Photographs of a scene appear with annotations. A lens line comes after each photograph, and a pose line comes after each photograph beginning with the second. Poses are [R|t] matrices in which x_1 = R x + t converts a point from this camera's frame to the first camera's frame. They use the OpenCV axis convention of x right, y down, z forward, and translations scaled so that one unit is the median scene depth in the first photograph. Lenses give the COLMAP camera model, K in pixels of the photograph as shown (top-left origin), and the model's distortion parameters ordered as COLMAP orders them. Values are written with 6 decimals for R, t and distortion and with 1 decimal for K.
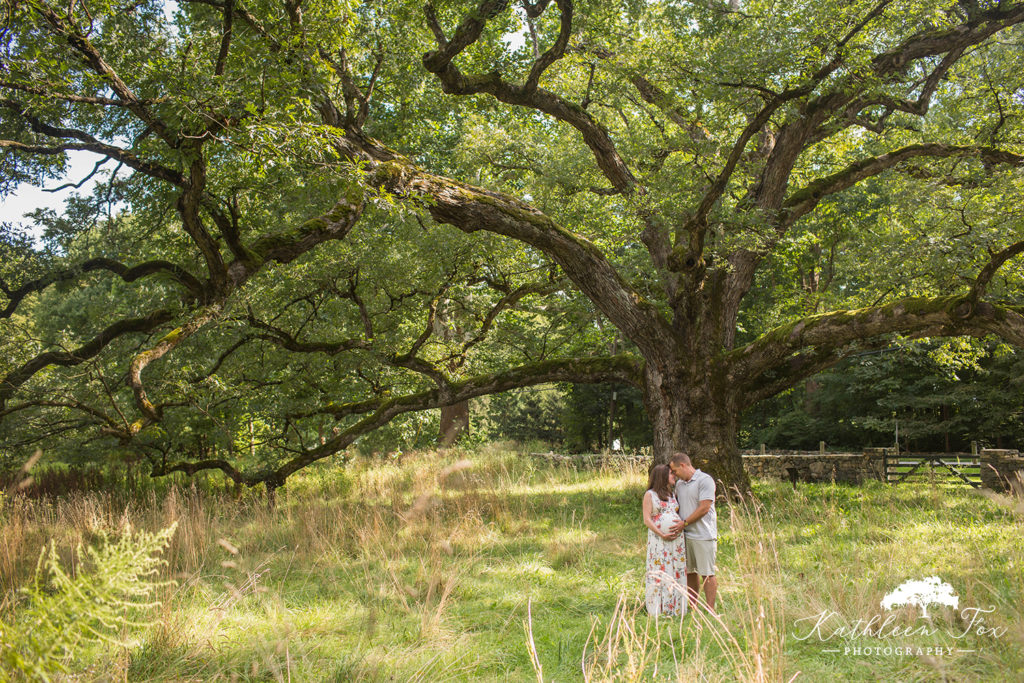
lens RADIAL K [[978.9, 0, 512.0], [0, 978.9, 341.5], [0, 0, 1]] dist [-0.105125, 0.155348]
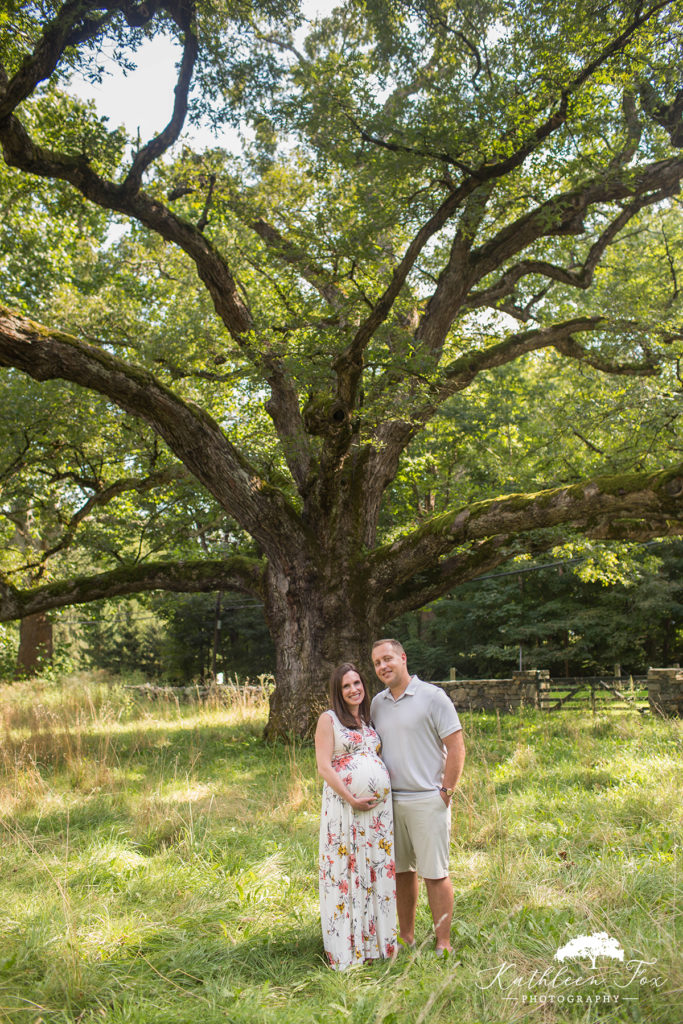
lens RADIAL K [[978.9, 0, 341.5], [0, 978.9, 512.0], [0, 0, 1]] dist [-0.105125, 0.155348]
pose [[0.973152, 0.025844, 0.228708, 0.011278], [-0.010293, 0.997569, -0.068928, 0.033897], [-0.229933, 0.064724, 0.971052, 0.206593]]
